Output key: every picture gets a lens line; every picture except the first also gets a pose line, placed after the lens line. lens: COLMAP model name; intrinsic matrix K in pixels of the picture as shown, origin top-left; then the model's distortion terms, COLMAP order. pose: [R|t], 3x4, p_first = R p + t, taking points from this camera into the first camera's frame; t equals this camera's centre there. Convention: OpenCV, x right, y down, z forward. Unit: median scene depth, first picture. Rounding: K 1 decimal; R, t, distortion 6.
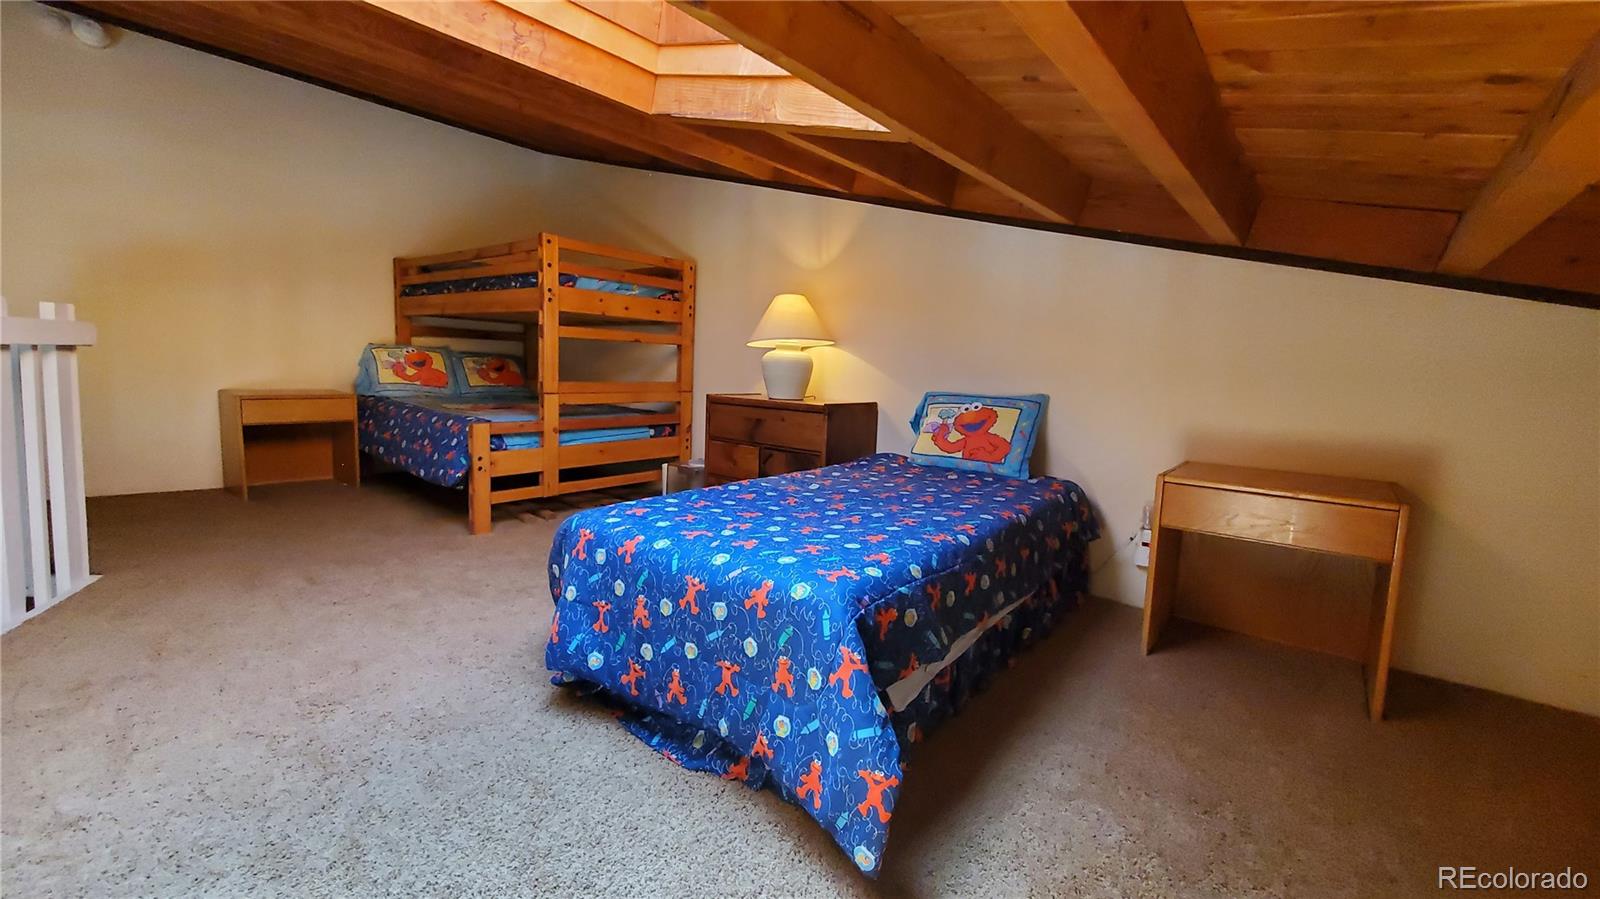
lens RADIAL K [[646.0, 0, 798.3], [0, 646.0, 439.7], [0, 0, 1]] dist [-0.001304, -0.000675]
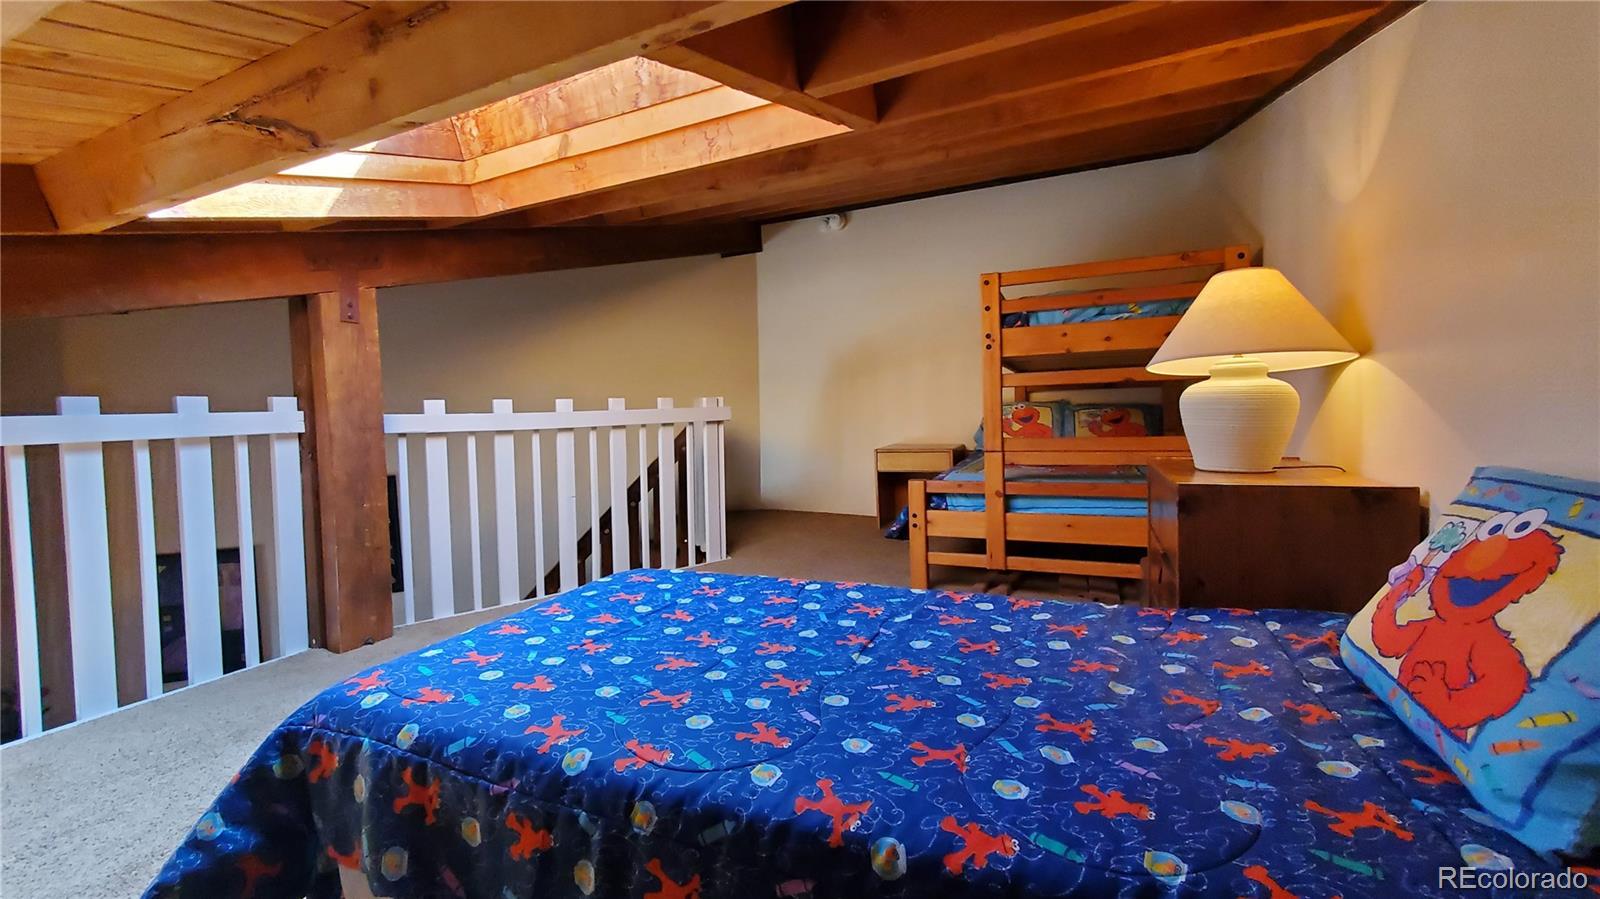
lens RADIAL K [[646.0, 0, 798.3], [0, 646.0, 439.7], [0, 0, 1]] dist [-0.001304, -0.000675]
pose [[0.245859, -0.001831, -0.969304, 0.404669], [-0.071615, 0.997231, -0.020049, -0.051082], [0.966656, 0.074346, 0.245048, 0.525939]]
